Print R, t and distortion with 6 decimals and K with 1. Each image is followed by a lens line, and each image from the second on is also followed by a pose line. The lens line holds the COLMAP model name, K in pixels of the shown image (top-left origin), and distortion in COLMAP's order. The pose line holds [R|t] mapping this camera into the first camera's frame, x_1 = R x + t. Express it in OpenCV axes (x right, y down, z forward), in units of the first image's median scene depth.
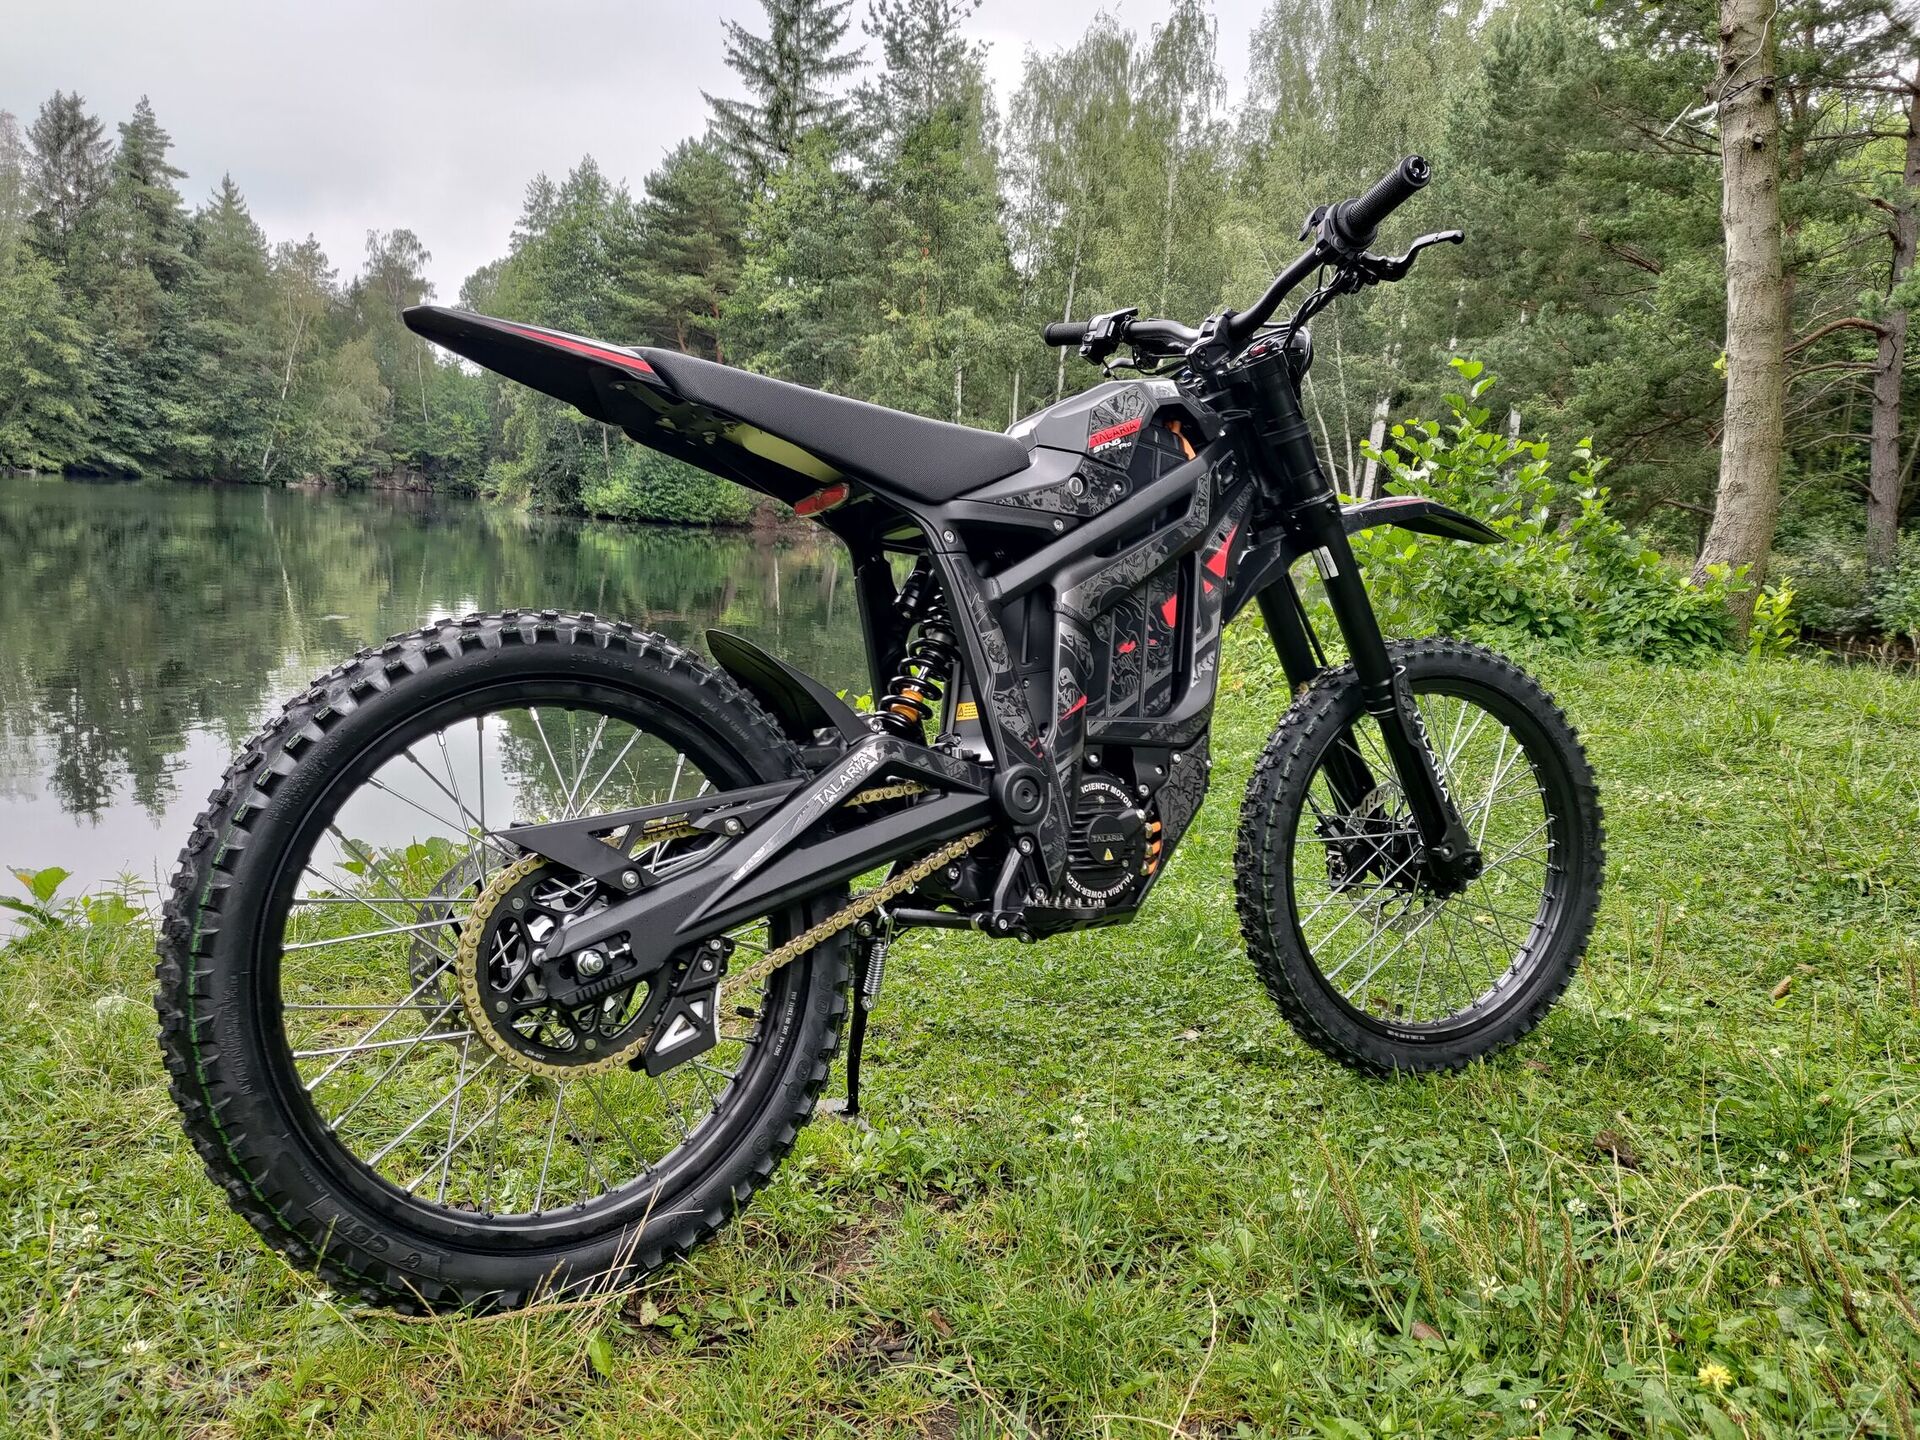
lens RADIAL K [[1516.6, 0, 954.6], [0, 1516.6, 728.8], [0, 0, 1]] dist [0.037318, -0.014294]
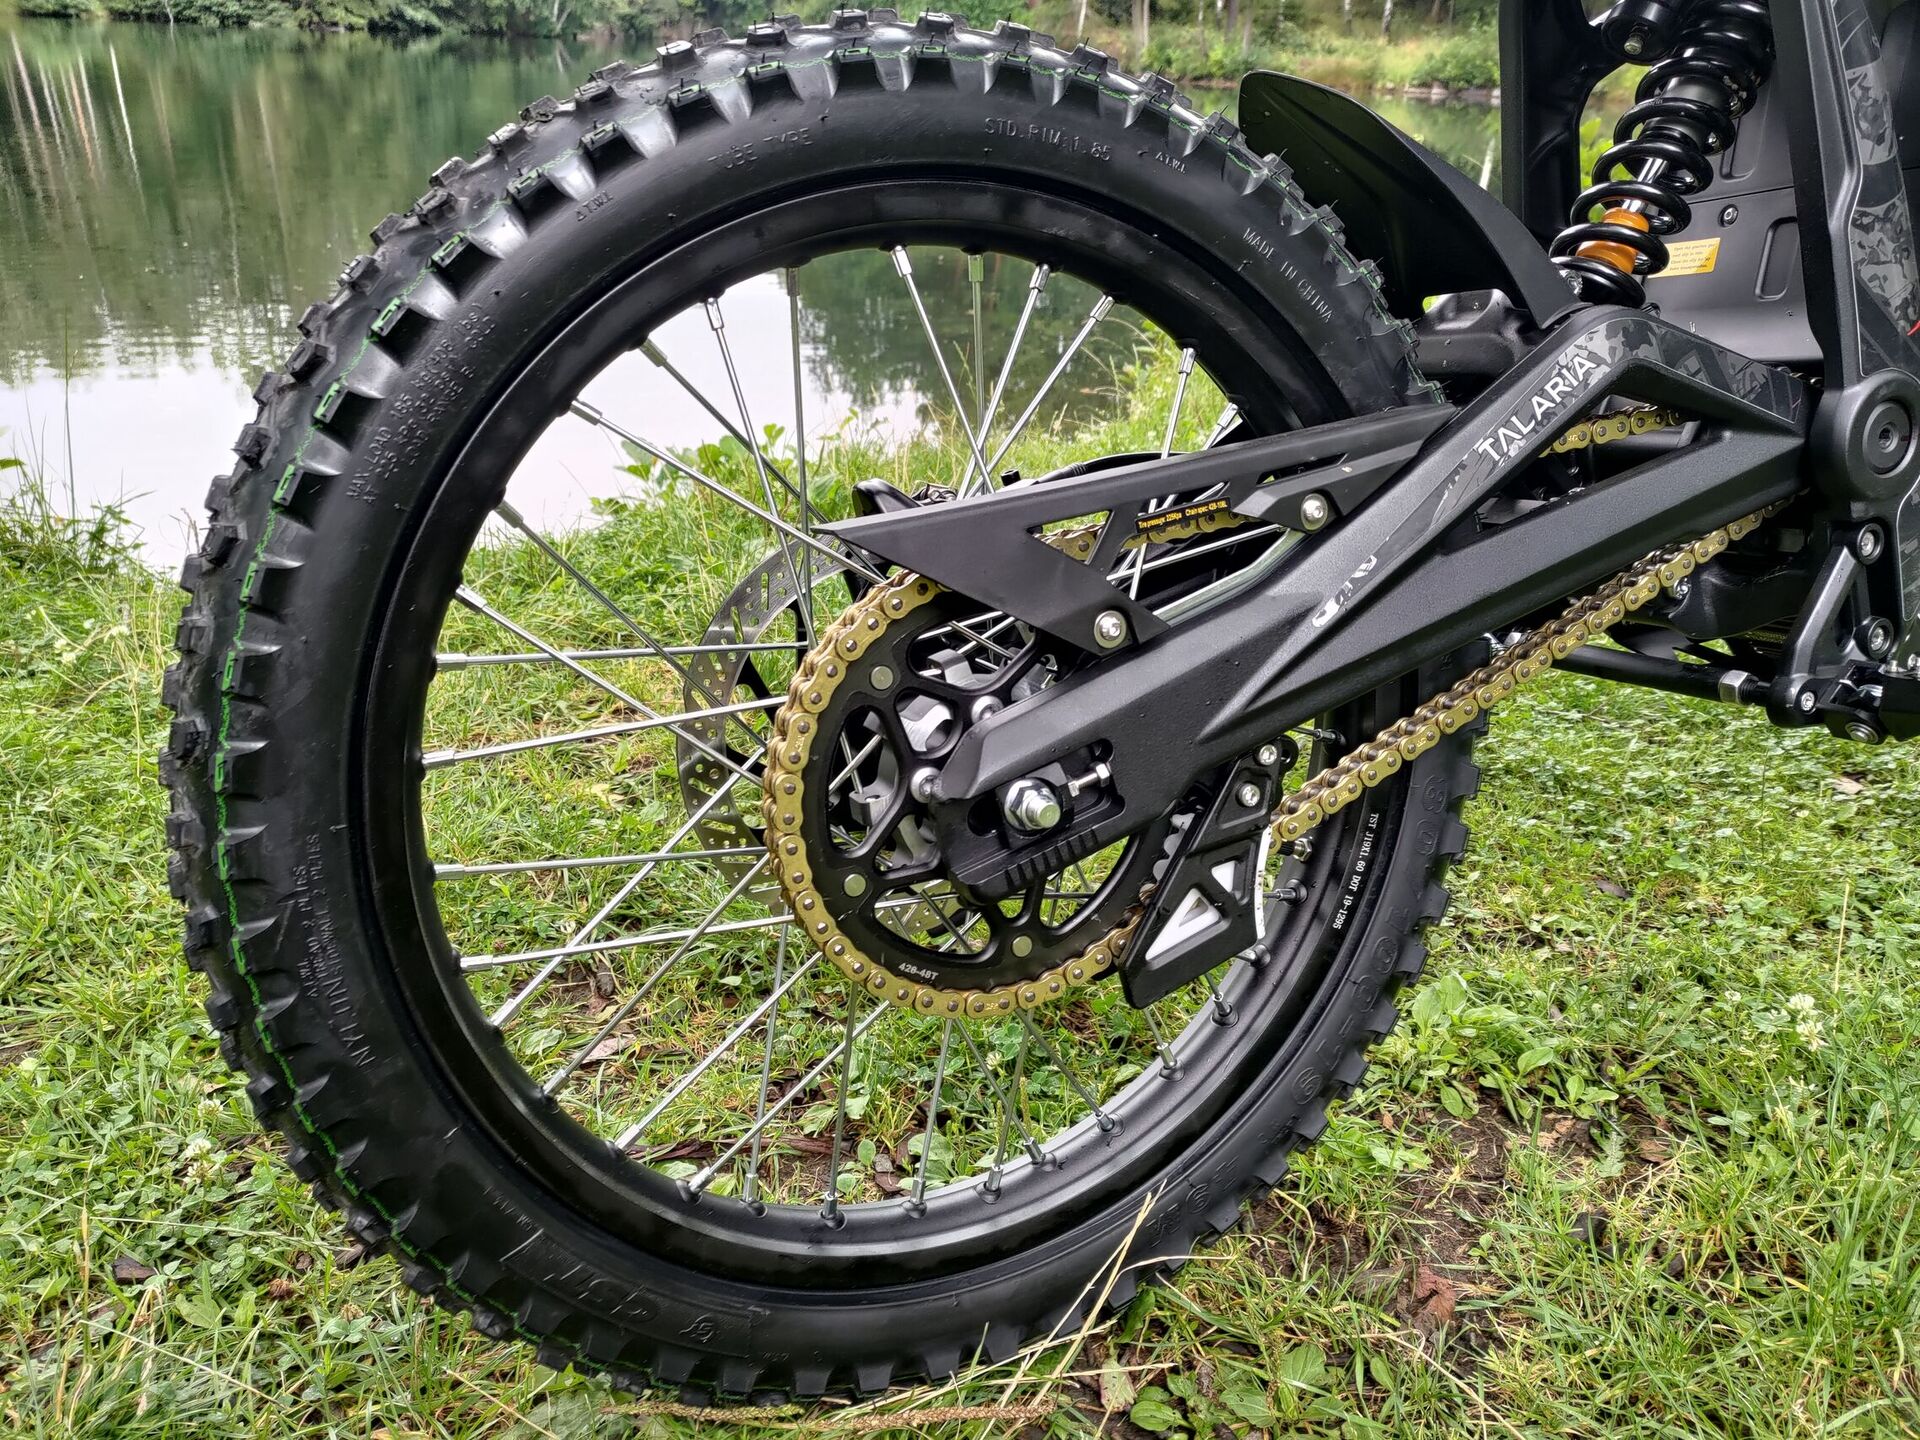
lens RADIAL K [[1516.6, 0, 954.6], [0, 1516.6, 728.8], [0, 0, 1]] dist [0.037318, -0.014294]
pose [[0.982357, 0.053001, -0.179350, -0.175033], [-0.002390, 0.962482, 0.271335, 0.002043], [0.187002, -0.266120, 0.945627, 0.540489]]
